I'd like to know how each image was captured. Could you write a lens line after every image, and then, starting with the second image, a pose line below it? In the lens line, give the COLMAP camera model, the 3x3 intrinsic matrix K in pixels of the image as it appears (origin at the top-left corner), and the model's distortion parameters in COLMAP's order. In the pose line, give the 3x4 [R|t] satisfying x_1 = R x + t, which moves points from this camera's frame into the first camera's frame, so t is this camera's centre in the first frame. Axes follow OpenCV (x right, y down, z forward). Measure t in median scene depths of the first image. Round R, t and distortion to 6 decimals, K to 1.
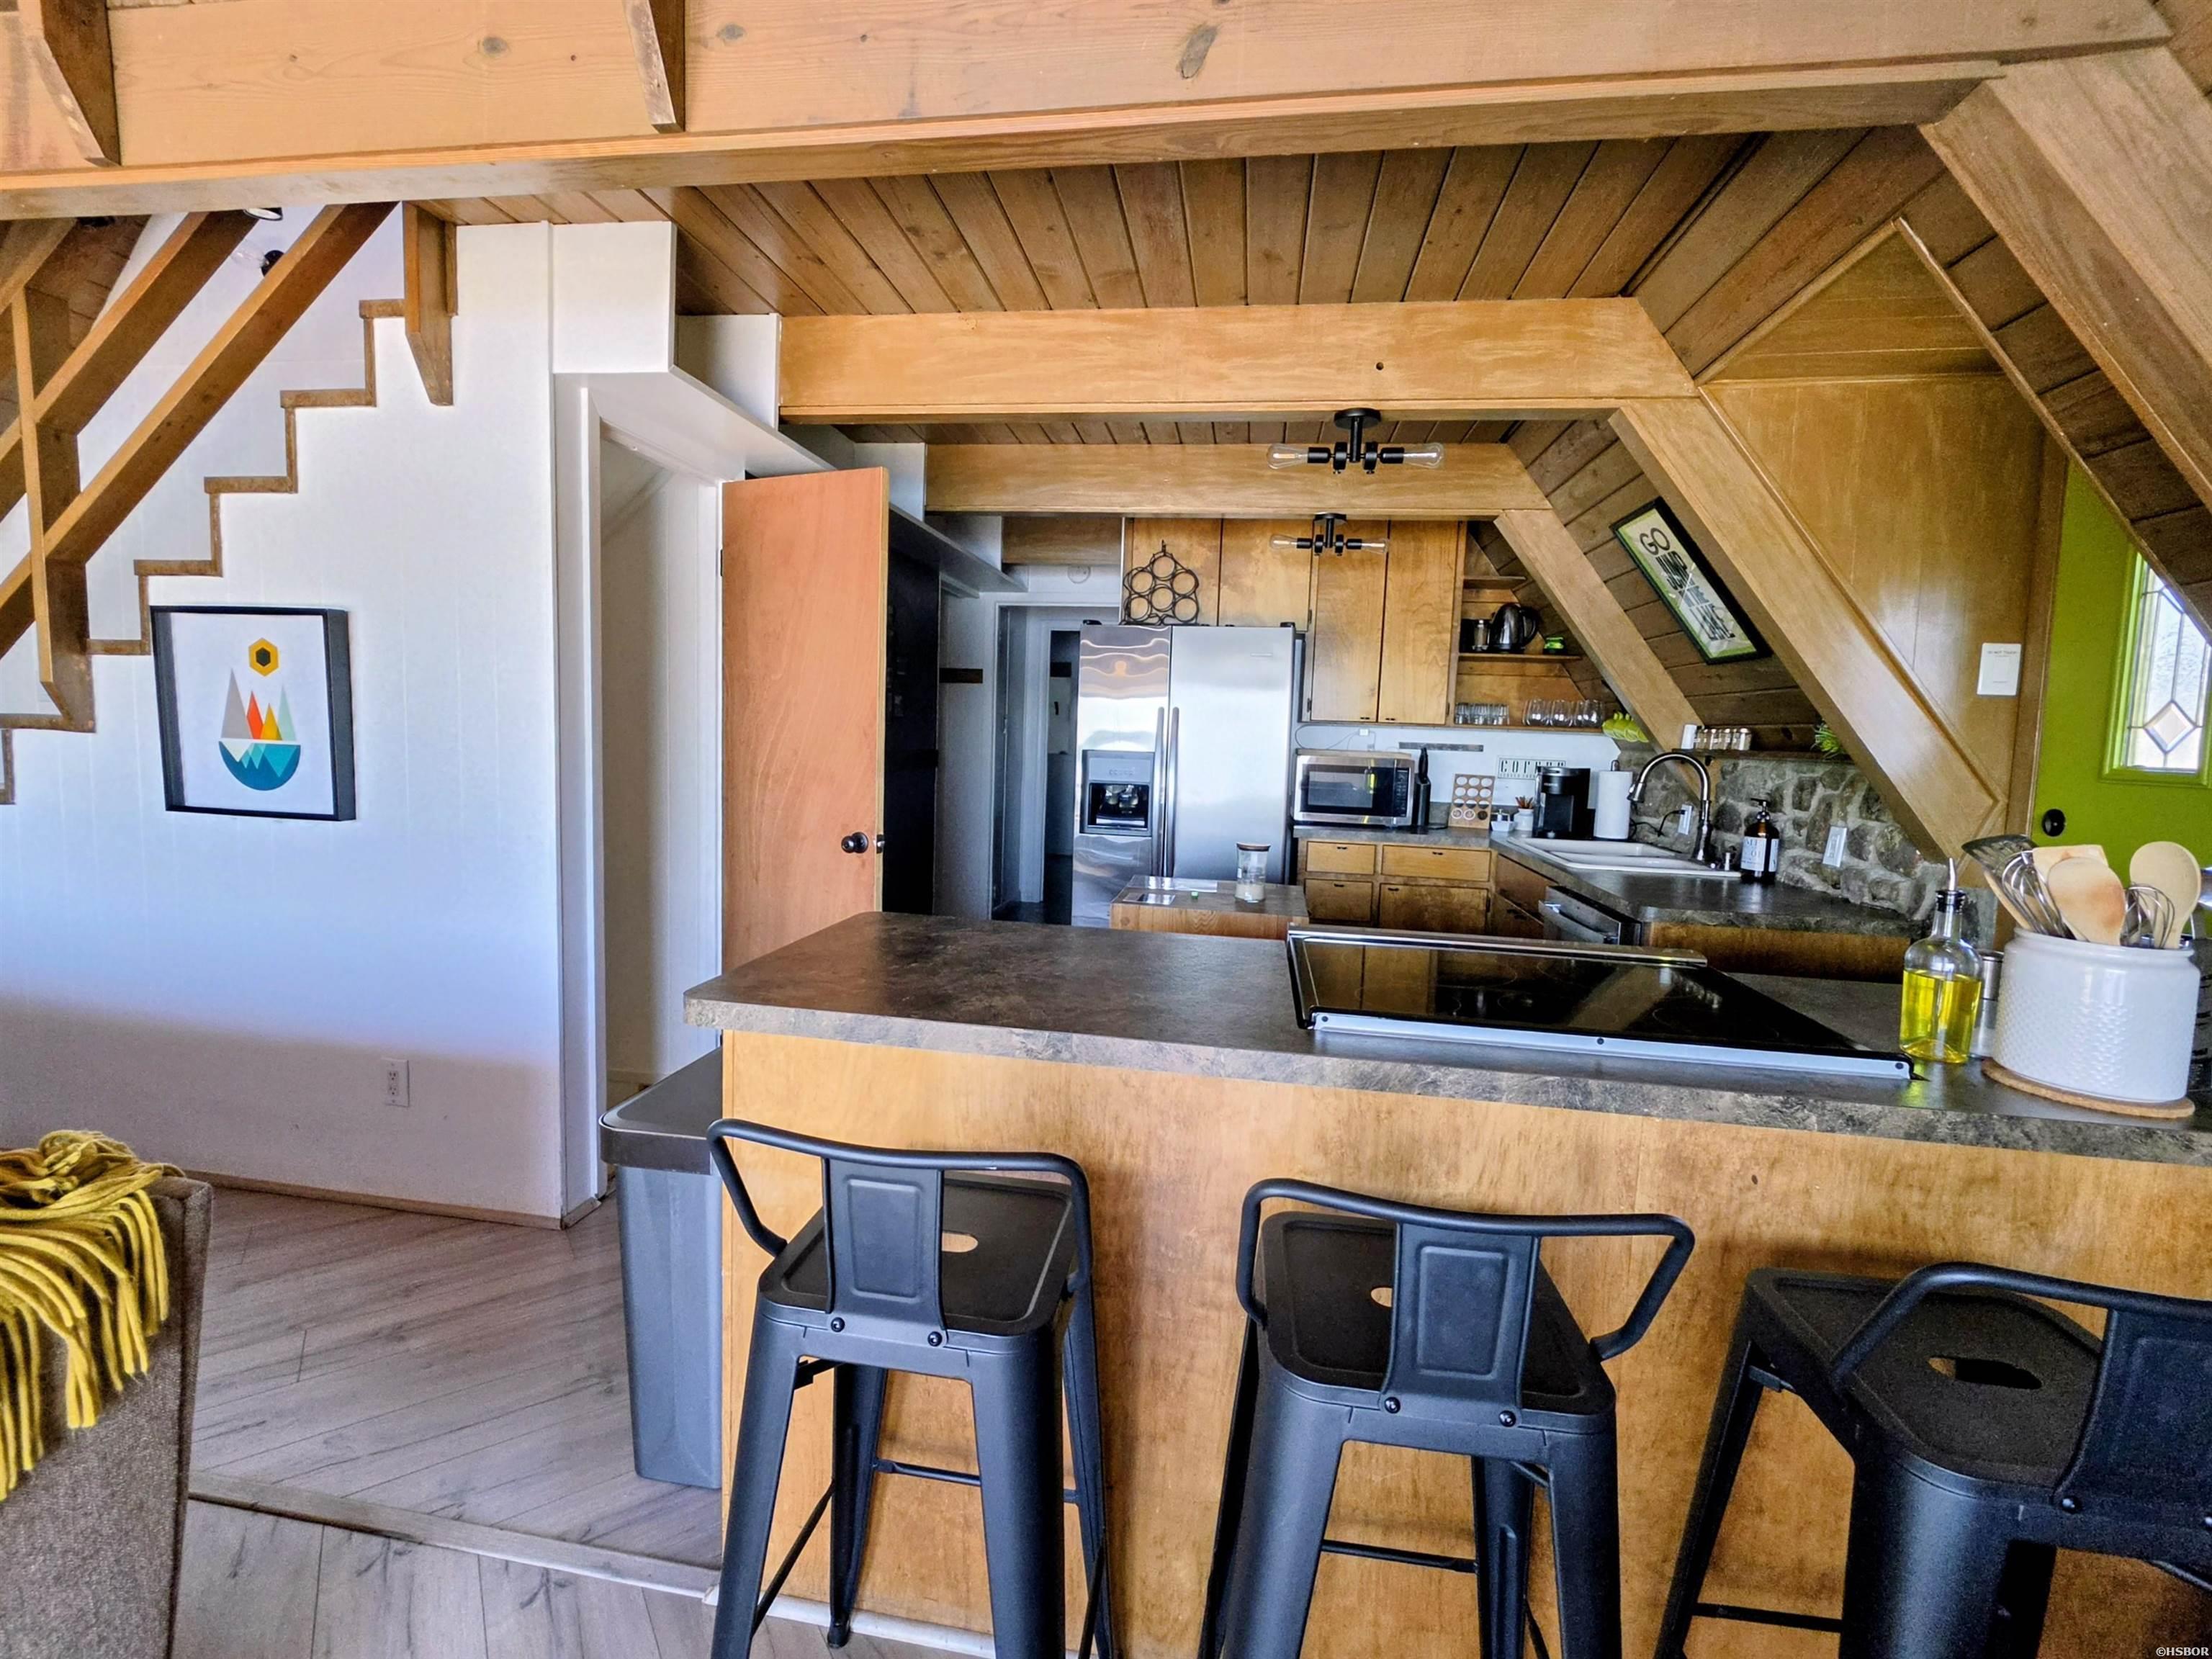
lens RADIAL K [[927.4, 0, 1106.0], [0, 927.4, 829.5], [0, 0, 1]] dist [-0.010913, 0.000020]
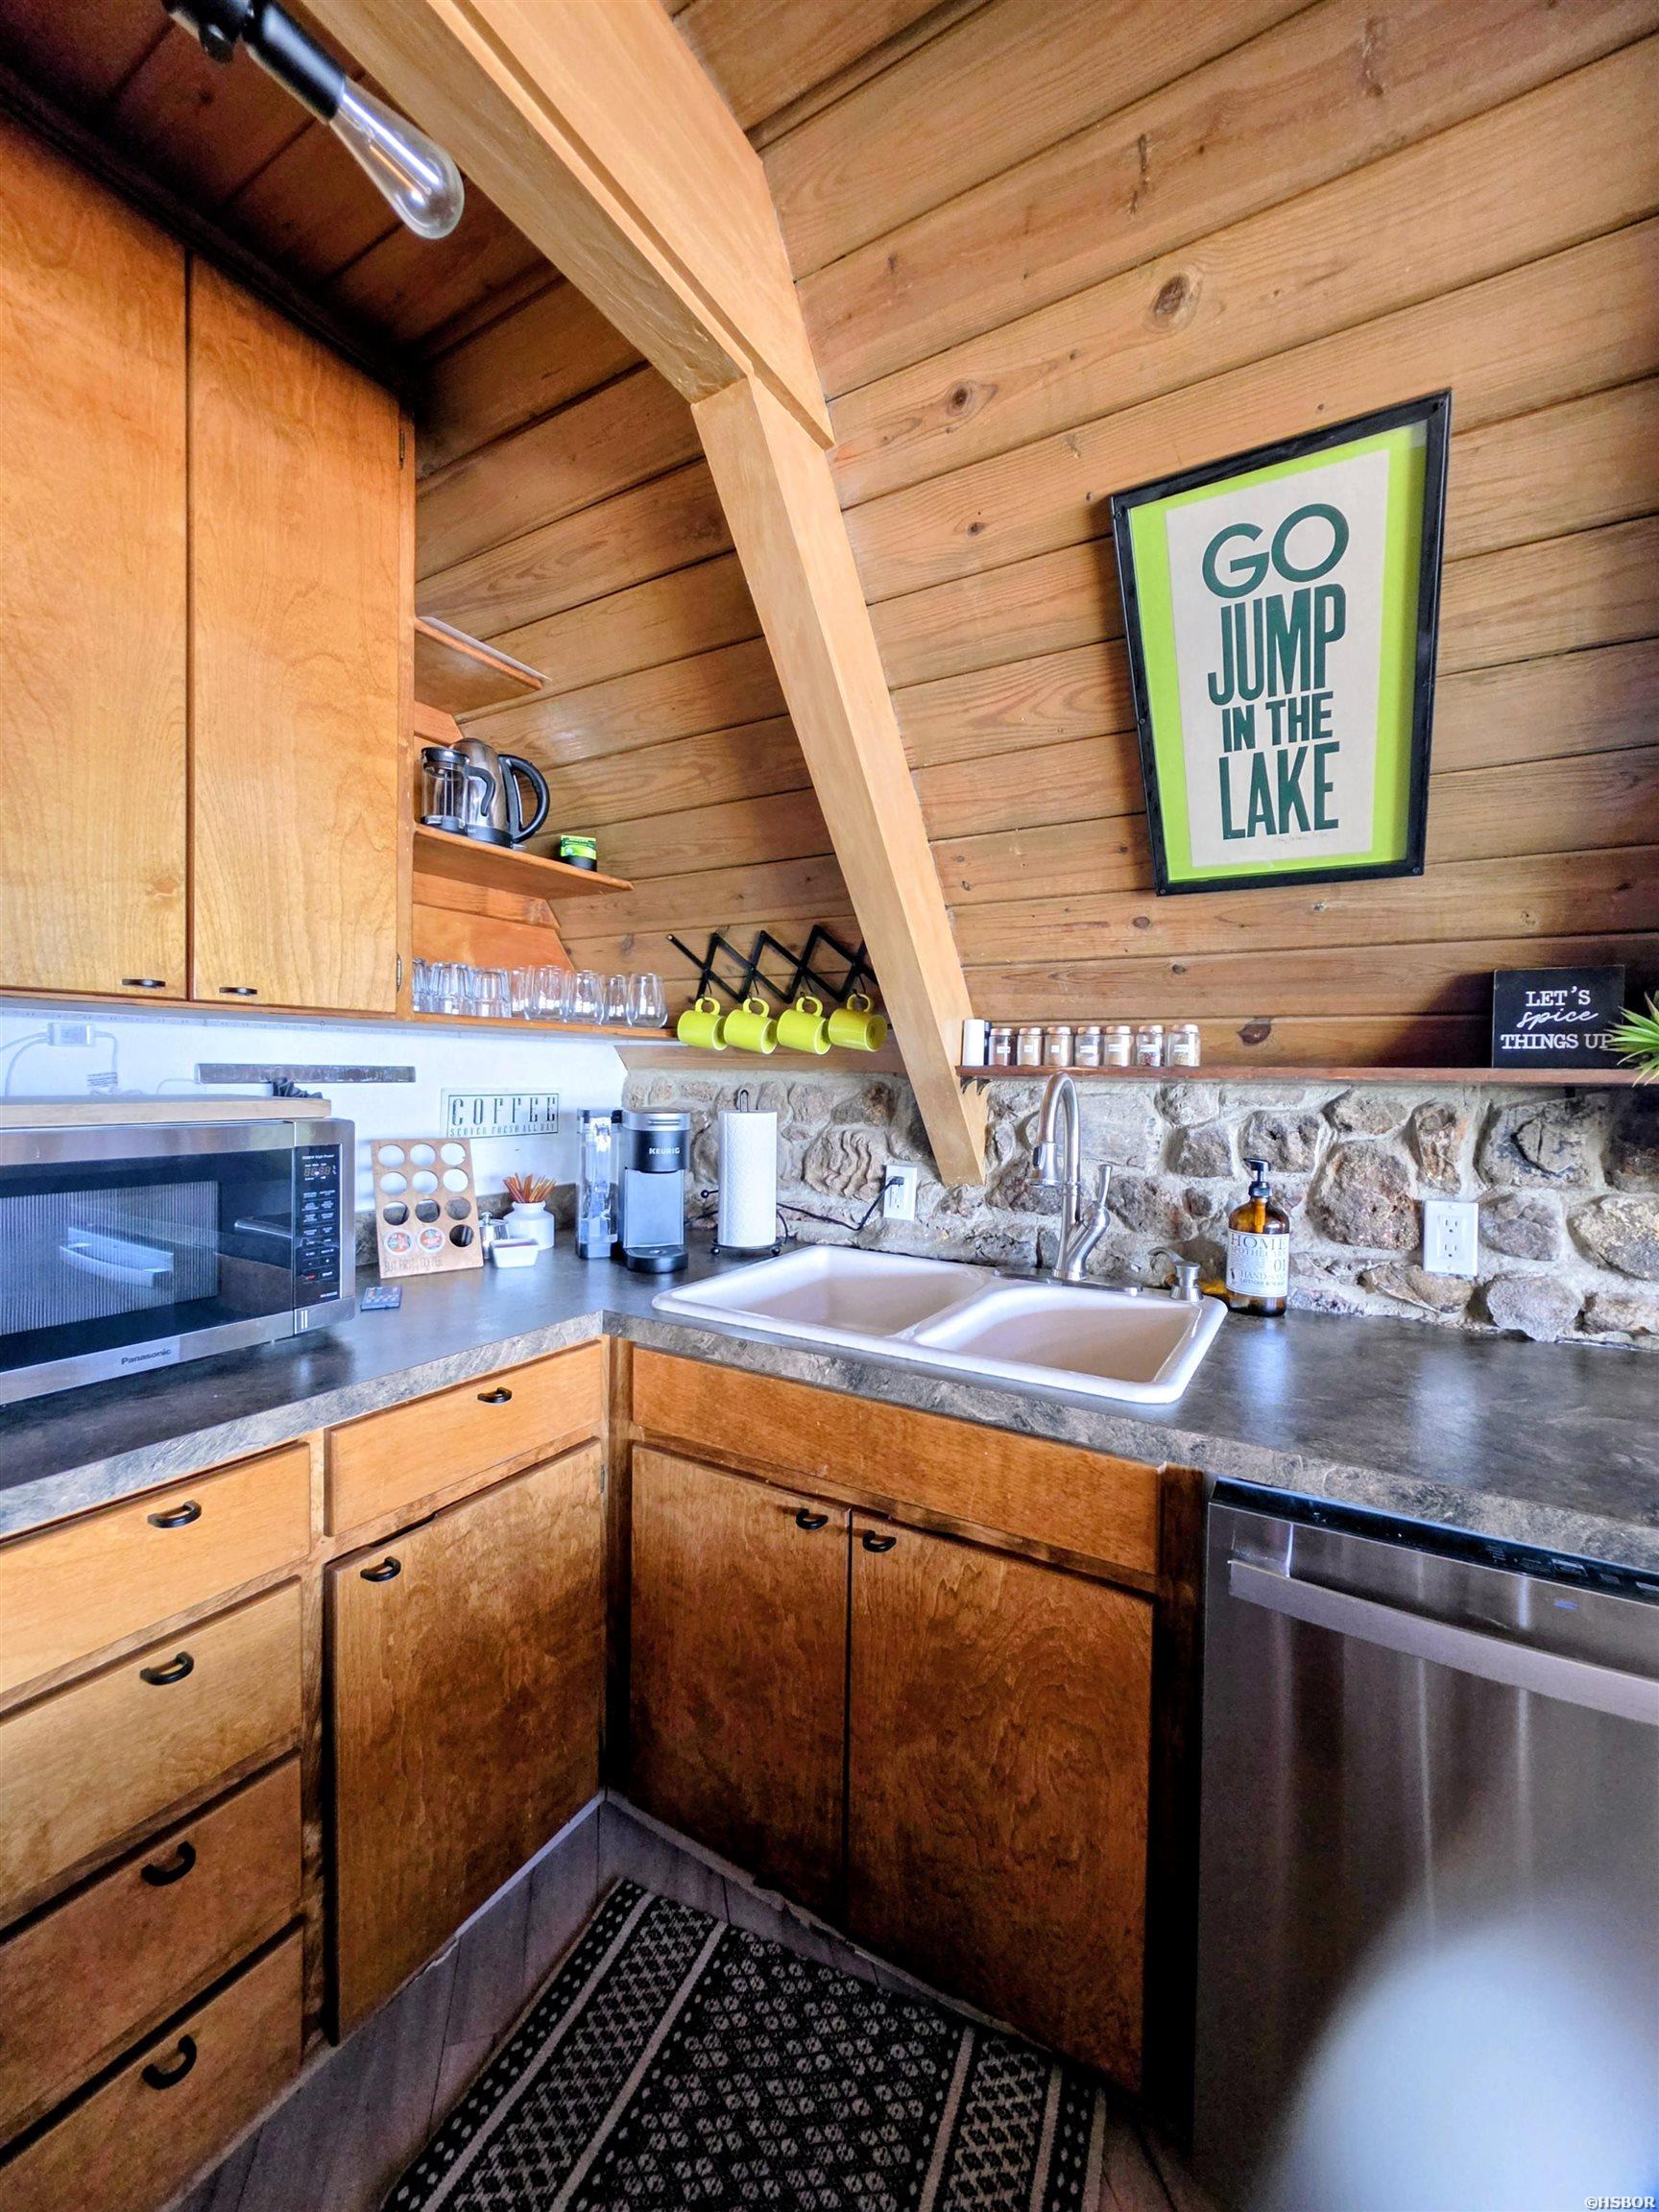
lens RADIAL K [[865.7, 0, 829.5], [0, 865.7, 1106.0], [0, 0, 1]] dist [-0.019020, -0.000005]
pose [[0.374483, -0.062334, 0.925136, 0.112614], [0.099323, 0.994694, 0.026816, -0.067844], [-0.921899, 0.081845, 0.378687, 0.703198]]
